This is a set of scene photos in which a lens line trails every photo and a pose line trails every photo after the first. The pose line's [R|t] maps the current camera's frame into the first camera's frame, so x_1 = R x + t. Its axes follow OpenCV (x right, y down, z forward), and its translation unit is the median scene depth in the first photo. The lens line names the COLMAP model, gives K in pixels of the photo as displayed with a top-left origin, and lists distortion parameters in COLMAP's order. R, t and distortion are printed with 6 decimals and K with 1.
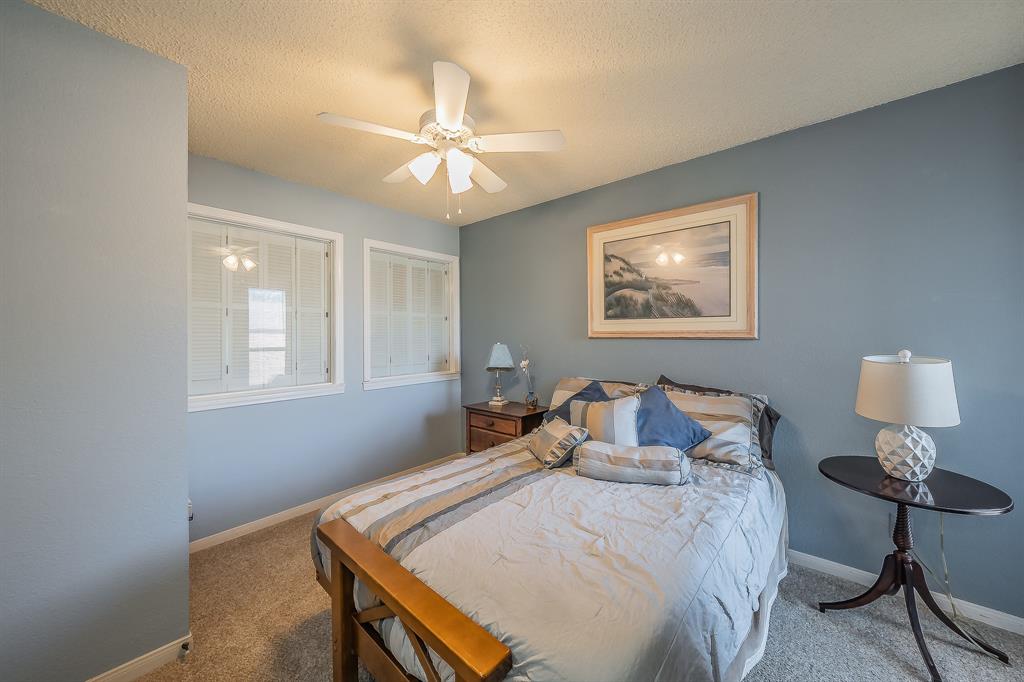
lens RADIAL K [[358.6, 0, 509.1], [0, 358.6, 335.8], [0, 0, 1]] dist [0.000462, 0.000032]
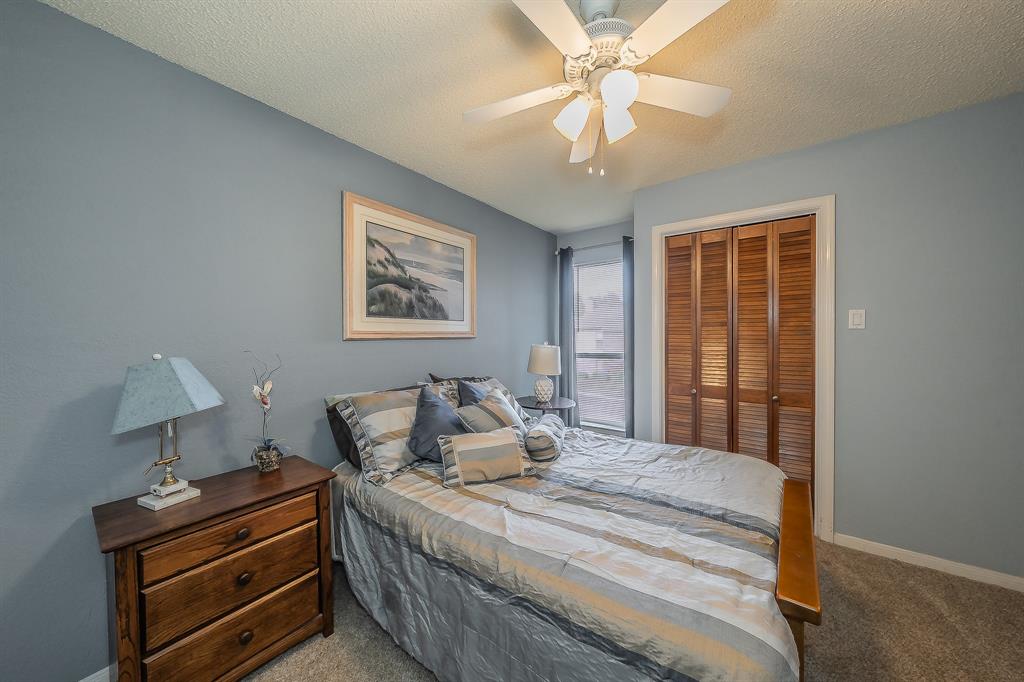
lens RADIAL K [[338.1, 0, 509.2], [0, 338.1, 341.4], [0, 0, 1]] dist [0.001210, 0.000022]
pose [[-0.037724, -0.014126, 0.999188, -0.539030], [0.011252, 0.999831, 0.014560, 0.003472], [-0.999225, 0.011792, -0.037559, 0.752007]]
